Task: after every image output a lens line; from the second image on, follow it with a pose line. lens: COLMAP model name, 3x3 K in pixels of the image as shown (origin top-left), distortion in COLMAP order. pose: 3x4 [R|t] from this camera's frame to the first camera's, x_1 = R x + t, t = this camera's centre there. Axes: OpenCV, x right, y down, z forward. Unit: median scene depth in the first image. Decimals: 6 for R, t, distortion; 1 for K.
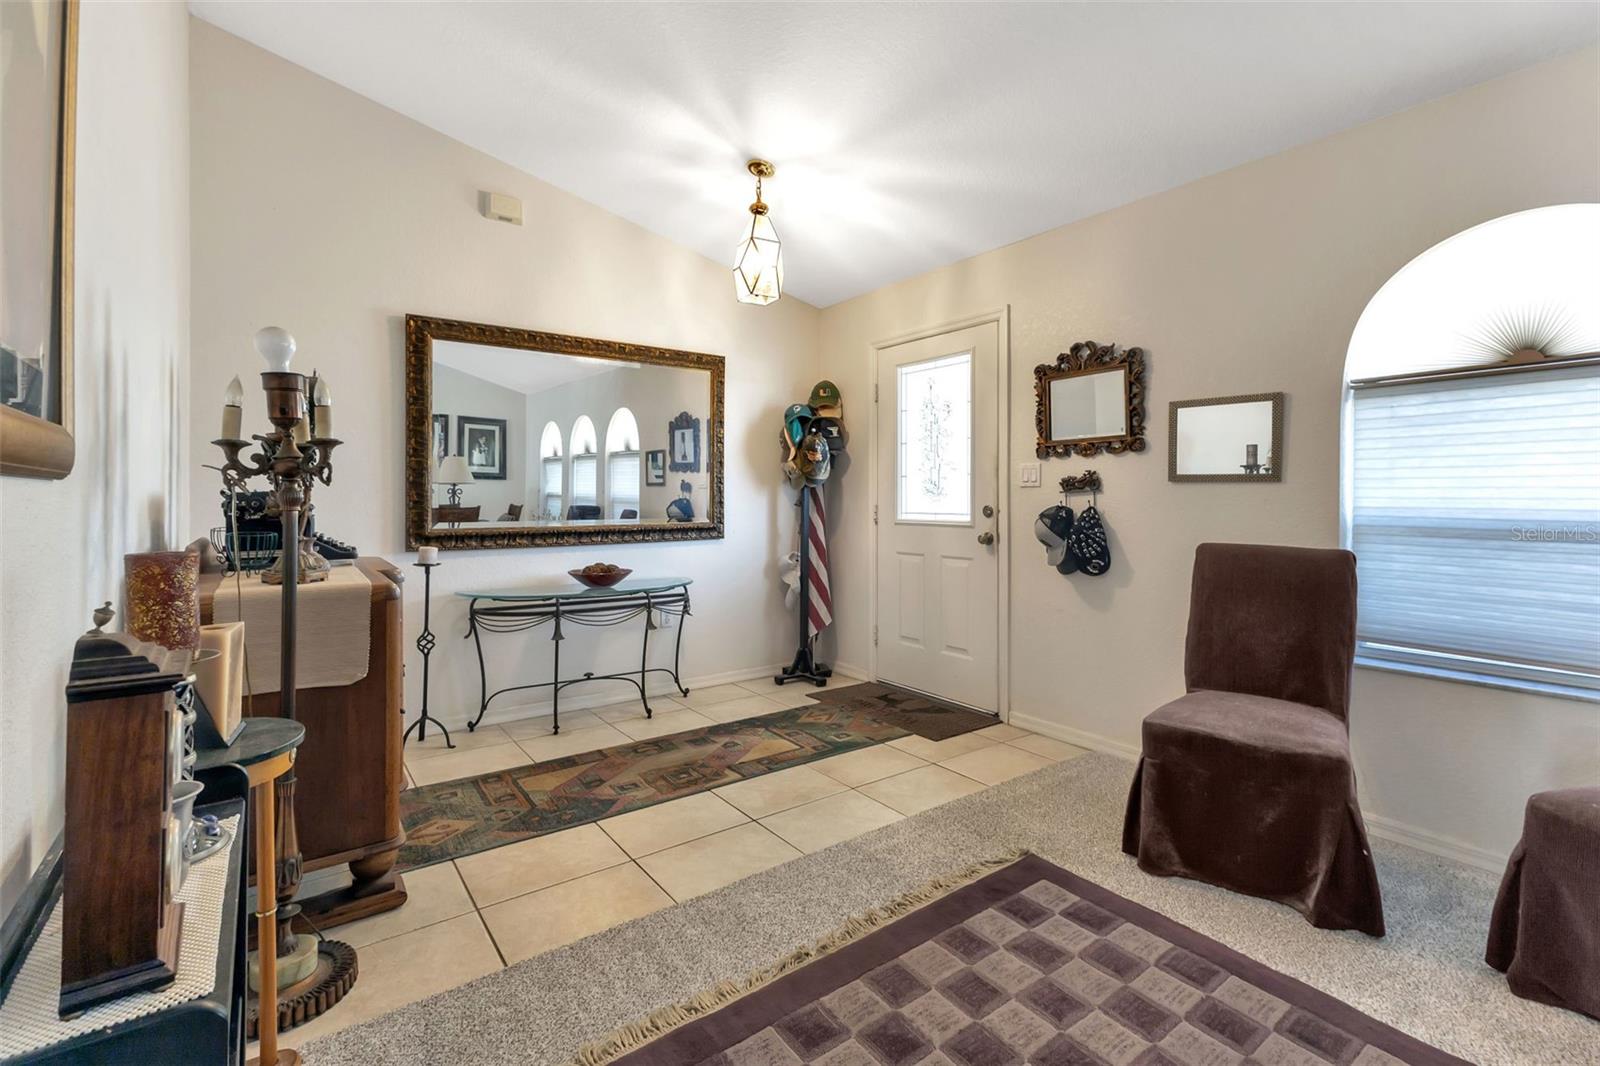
lens RADIAL K [[714.7, 0, 805.4], [0, 714.7, 507.2], [0, 0, 1]] dist [0.000107, 0.007915]
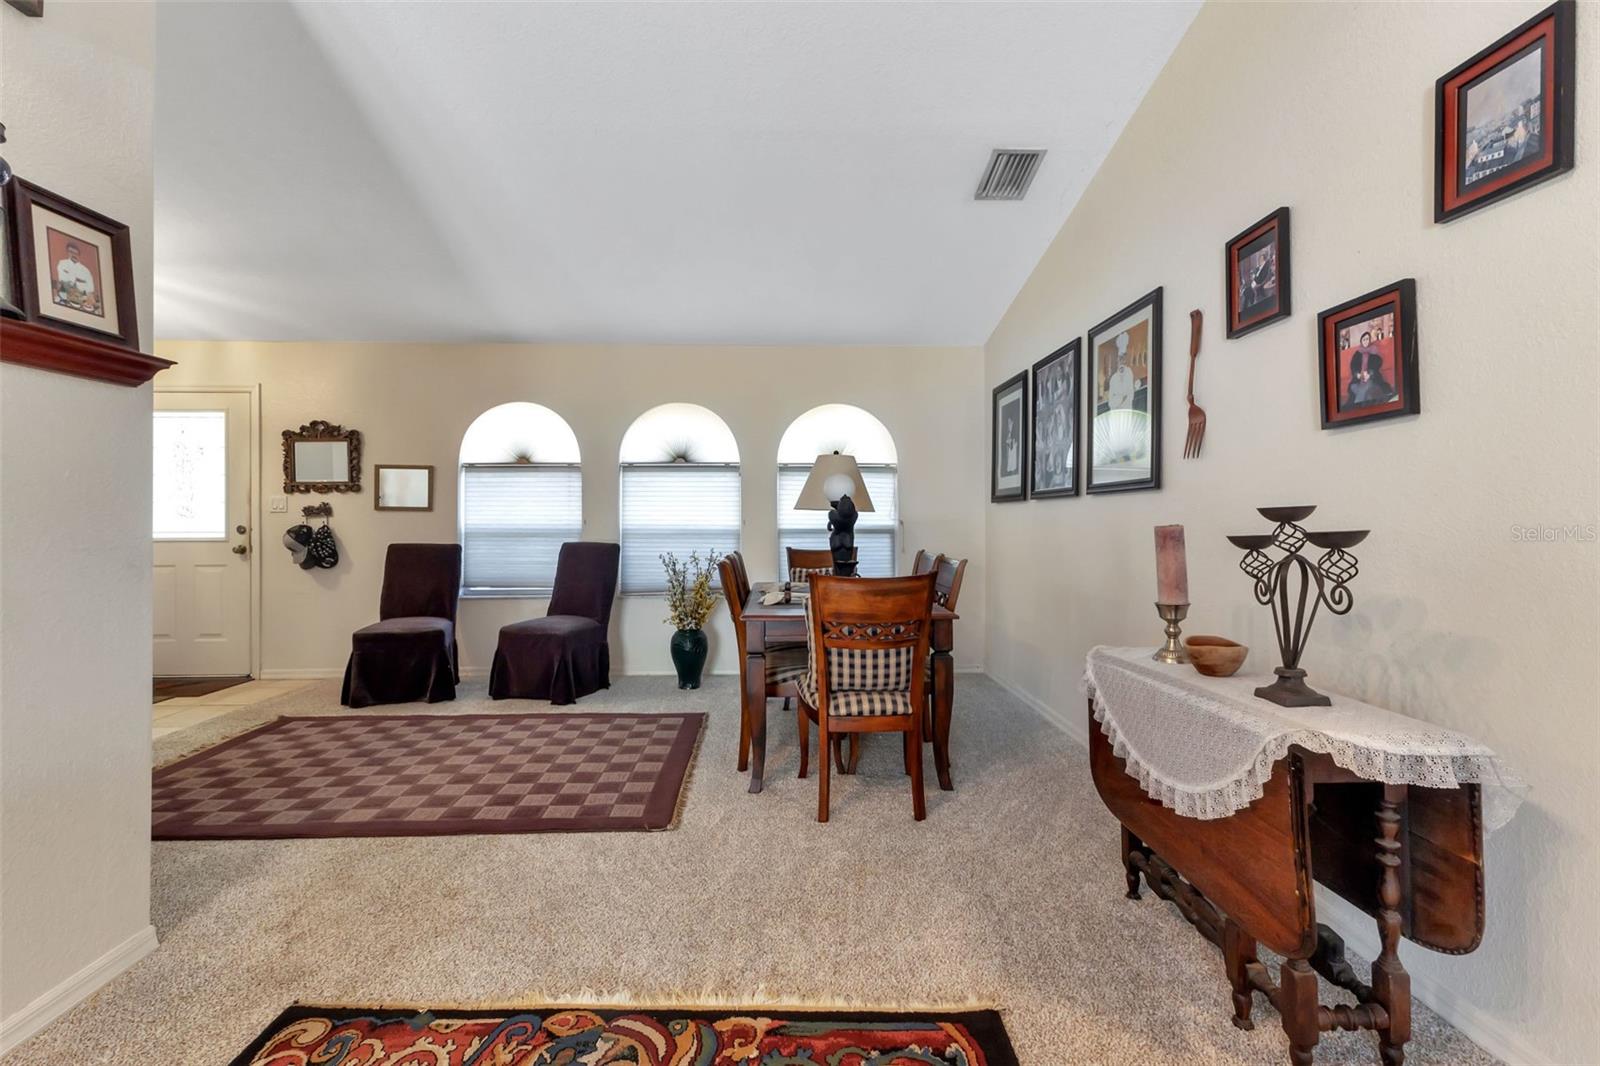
lens RADIAL K [[714.7, 0, 805.4], [0, 714.7, 507.2], [0, 0, 1]] dist [0.000107, 0.007915]
pose [[0.572481, 0.008601, 0.819873, -0.295854], [0.014239, 0.999690, -0.020430, 0.006995], [-0.819794, 0.023370, 0.572181, -0.792207]]
